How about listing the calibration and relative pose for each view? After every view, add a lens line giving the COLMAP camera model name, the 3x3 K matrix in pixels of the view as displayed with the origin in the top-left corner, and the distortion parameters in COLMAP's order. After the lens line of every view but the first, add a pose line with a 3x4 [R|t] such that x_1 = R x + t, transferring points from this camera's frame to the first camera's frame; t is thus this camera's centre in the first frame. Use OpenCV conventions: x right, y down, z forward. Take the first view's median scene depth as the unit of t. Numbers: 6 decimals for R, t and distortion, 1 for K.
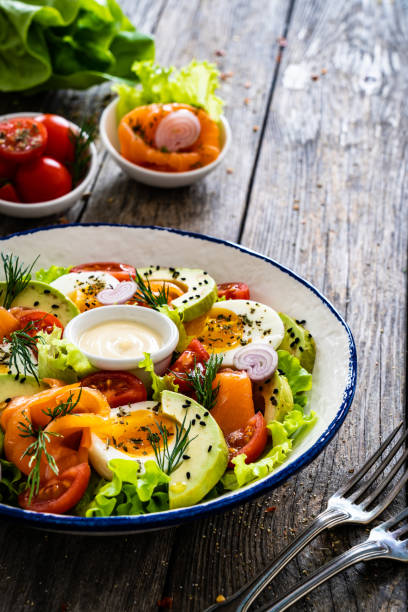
lens RADIAL K [[1208.2, 0, 206.6], [0, 1208.2, 322.2], [0, 0, 1]] dist [0.490841, 0.054571]
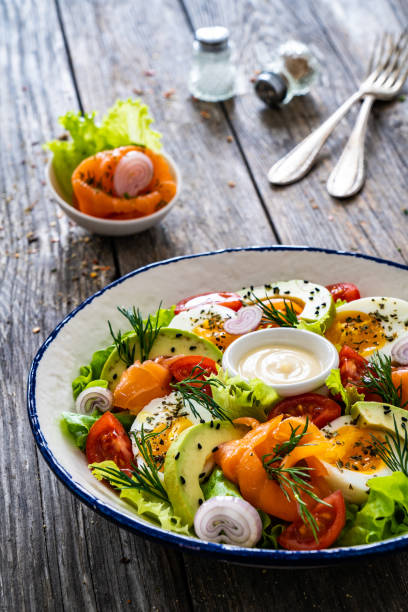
lens RADIAL K [[1208.2, 0, 206.6], [0, 1208.2, 322.2], [0, 0, 1]] dist [0.490841, 0.054571]
pose [[0.947082, -0.230033, 0.223875, -0.329275], [0.230403, 0.972778, 0.024837, -0.055171], [-0.223494, 0.028059, 0.974301, 0.049224]]
